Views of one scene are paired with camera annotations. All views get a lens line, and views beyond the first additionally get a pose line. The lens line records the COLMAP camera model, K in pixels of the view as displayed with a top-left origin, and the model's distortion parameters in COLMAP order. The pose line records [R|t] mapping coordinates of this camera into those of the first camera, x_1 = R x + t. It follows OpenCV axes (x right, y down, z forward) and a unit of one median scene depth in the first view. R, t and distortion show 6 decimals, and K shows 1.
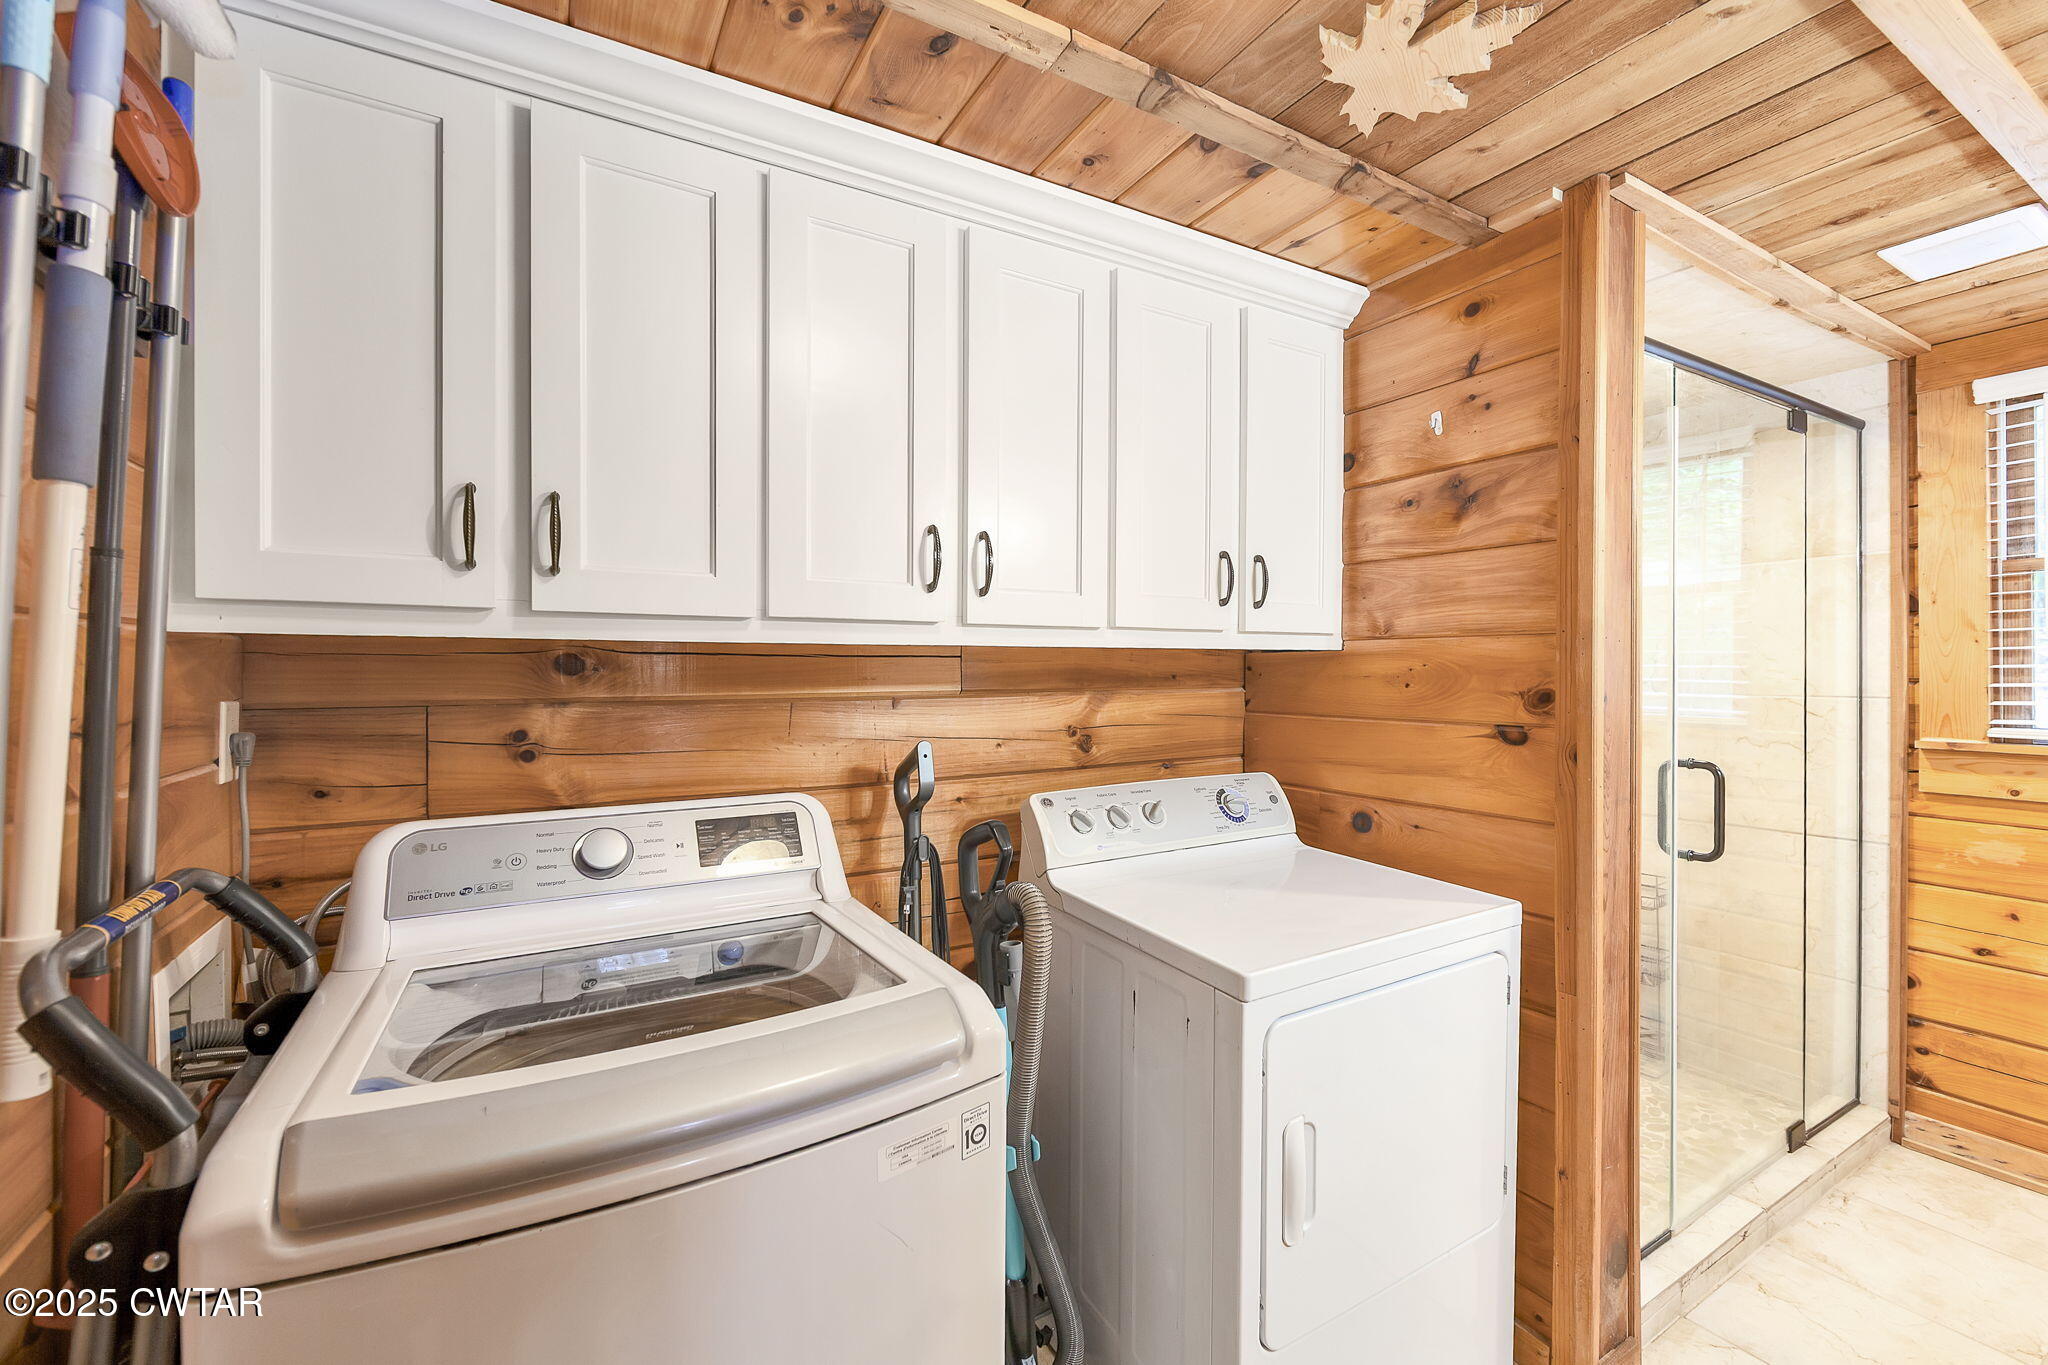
lens RADIAL K [[835.1, 0, 1018.0], [0, 835.1, 671.9], [0, 0, 1]] dist [-0.001662, -0.000584]
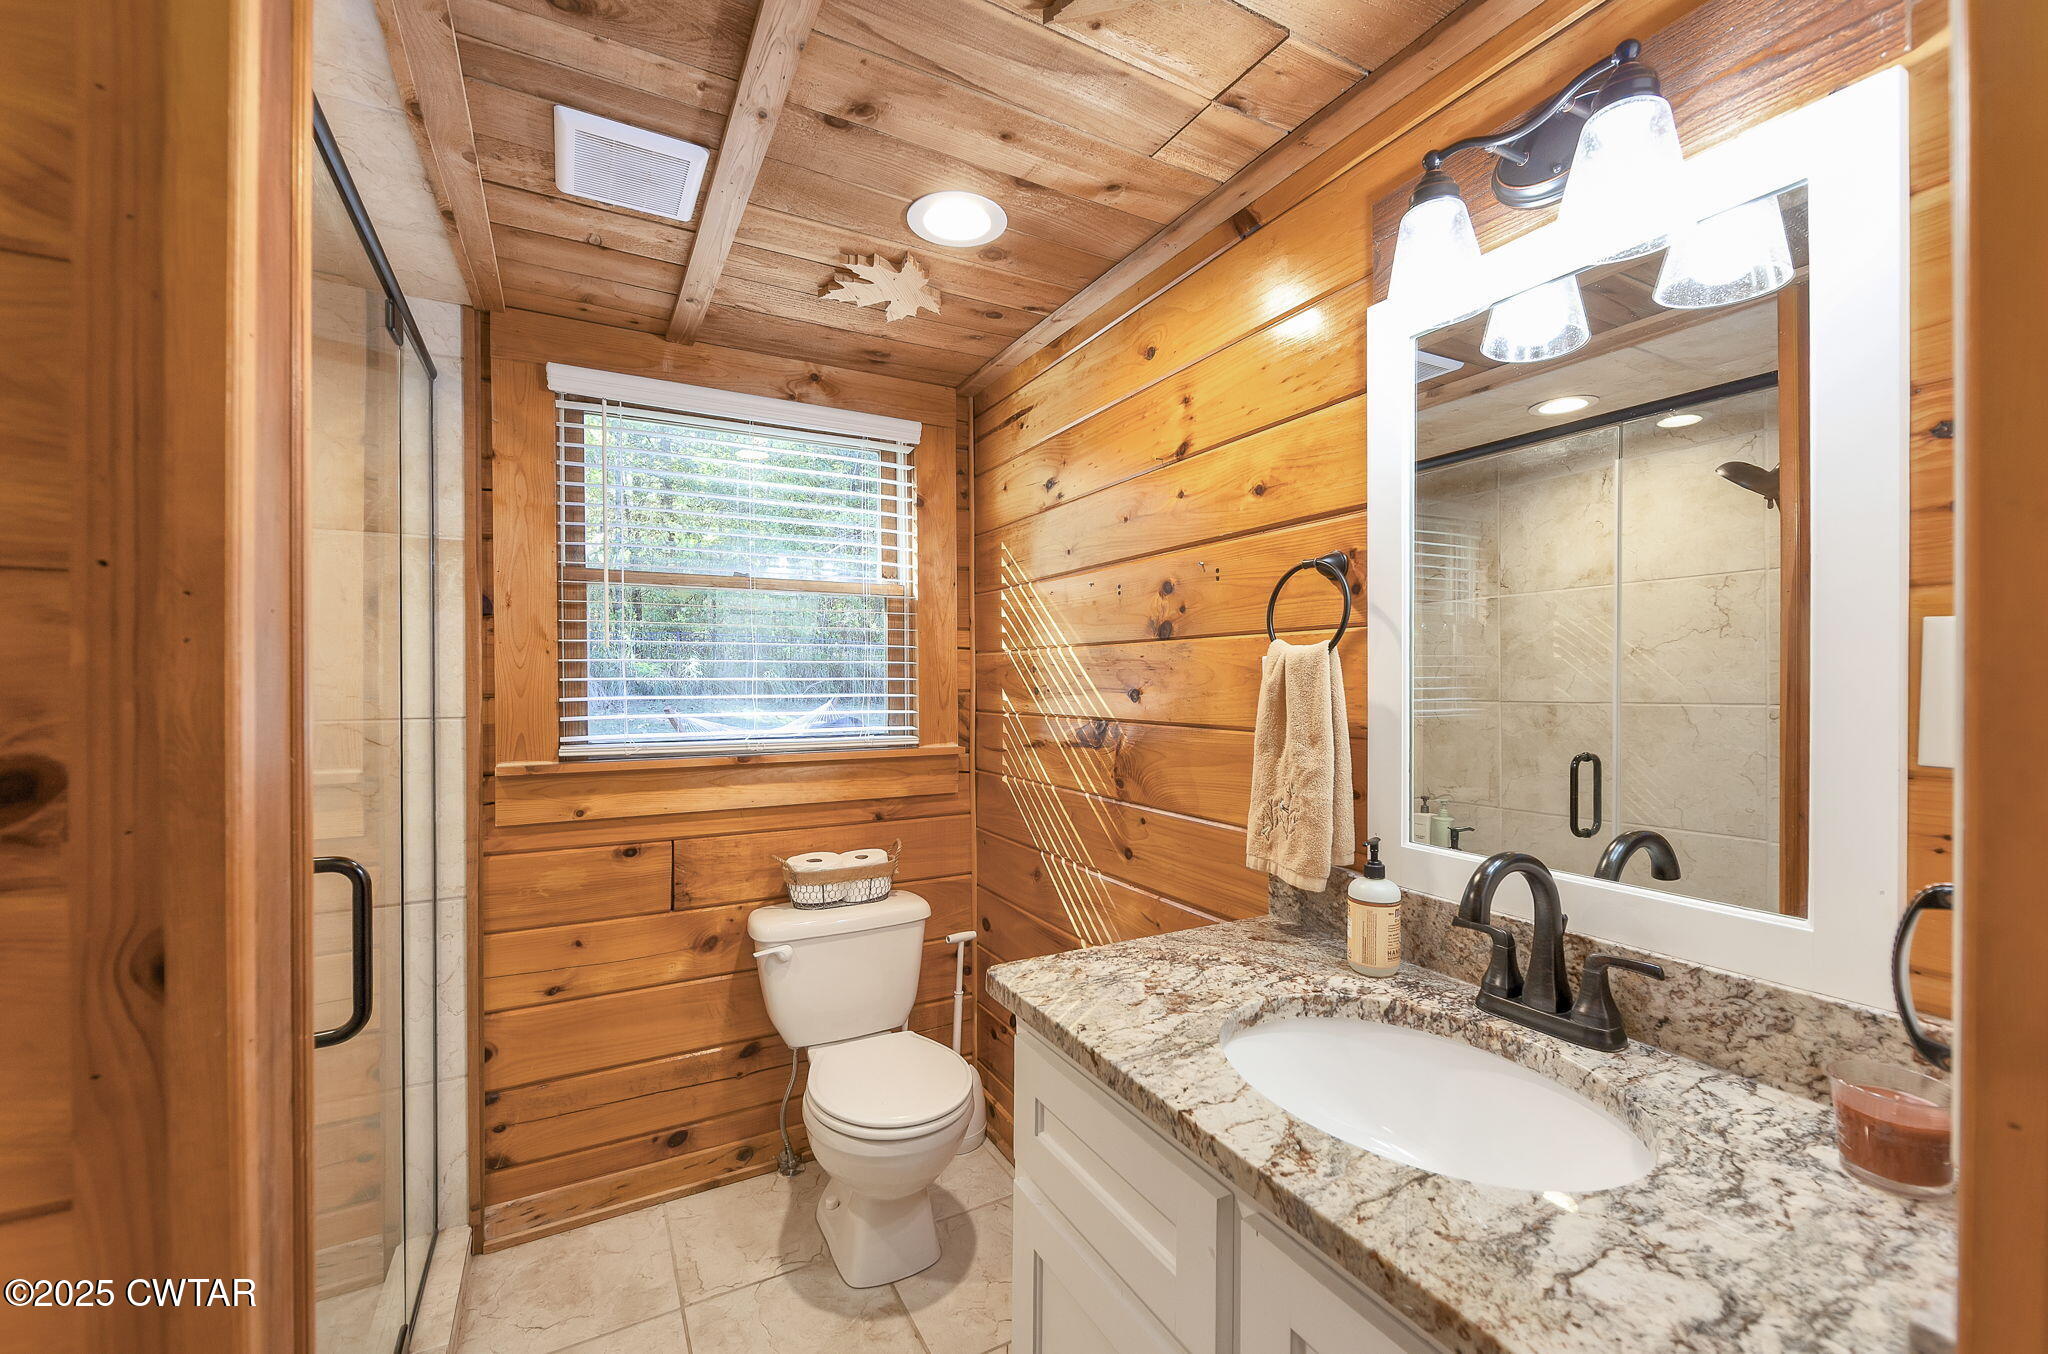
lens RADIAL K [[834.7, 0, 1028.8], [0, 834.7, 683.1], [0, 0, 1]] dist [-0.001771, -0.000364]
pose [[0.014425, -0.003774, 0.999889, 0.238251], [0.005318, 0.999979, 0.003698, -0.003430], [-0.999882, 0.005264, 0.014445, 0.440896]]
